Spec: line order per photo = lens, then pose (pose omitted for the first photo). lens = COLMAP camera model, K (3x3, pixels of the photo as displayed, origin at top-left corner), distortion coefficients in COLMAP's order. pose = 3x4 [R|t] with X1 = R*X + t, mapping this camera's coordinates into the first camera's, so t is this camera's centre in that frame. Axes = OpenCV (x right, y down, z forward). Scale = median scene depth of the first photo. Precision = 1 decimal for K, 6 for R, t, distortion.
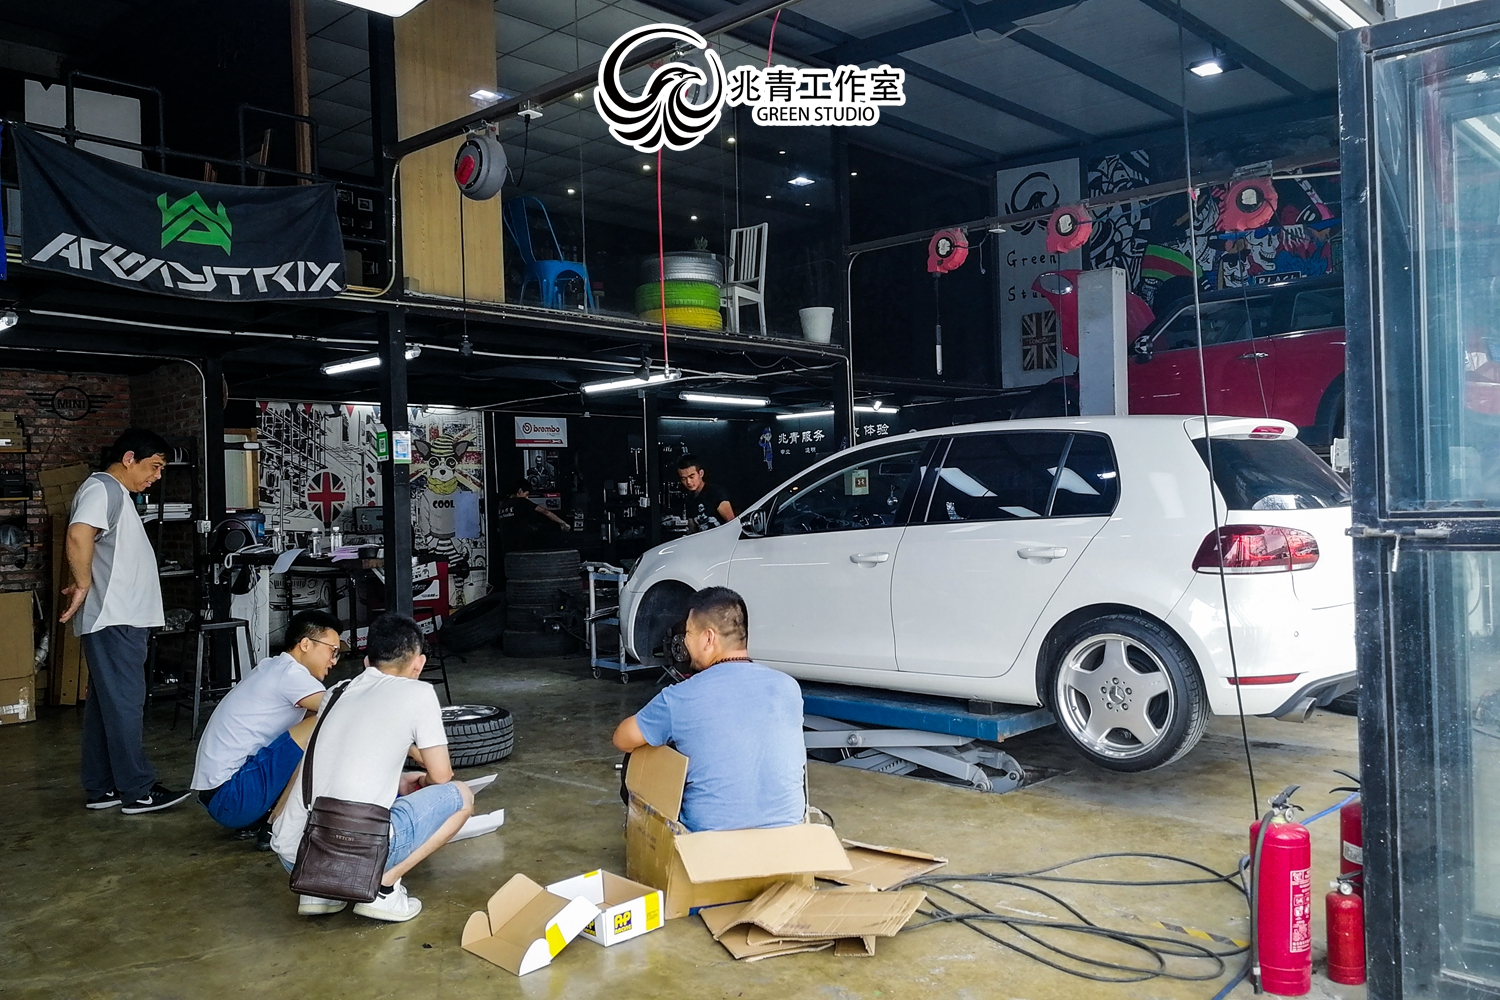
lens RADIAL K [[1222.3, 0, 756.4], [0, 1222.3, 502.2], [0, 0, 1]] dist [0.024061, -0.036613]
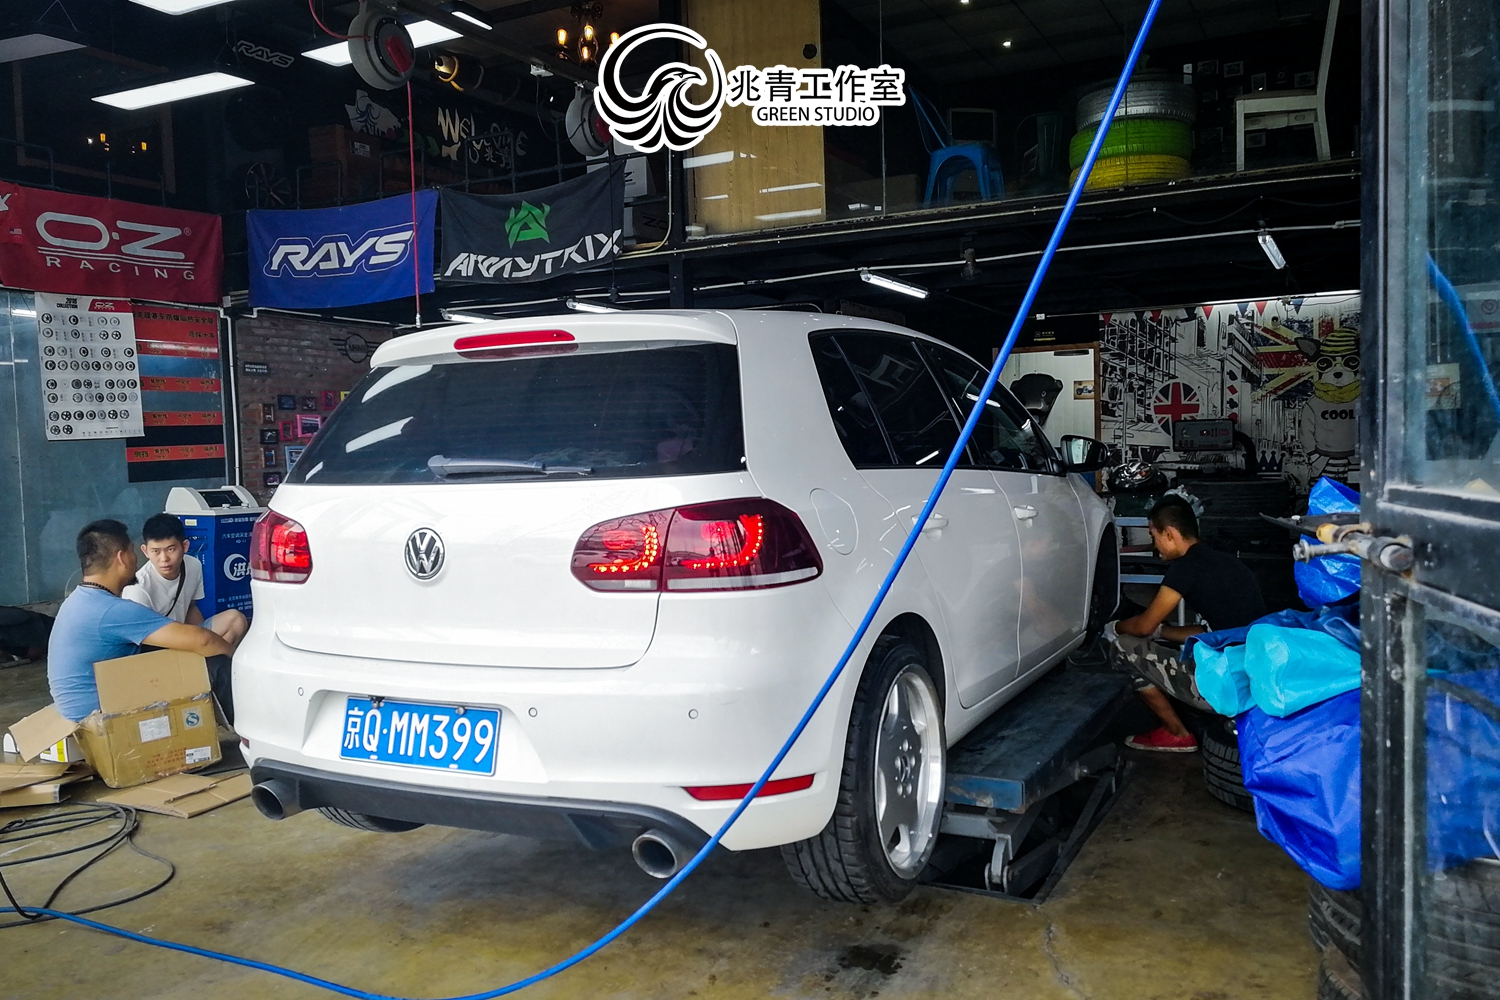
lens RADIAL K [[1222.3, 0, 756.2], [0, 1222.3, 496.9], [0, 0, 1]] dist [0.024061, -0.036613]
pose [[0.265746, 0.064016, -0.961915, 0.473097], [0.021350, 0.997157, 0.072260, -0.012188], [0.963807, -0.039740, 0.263623, 0.457826]]
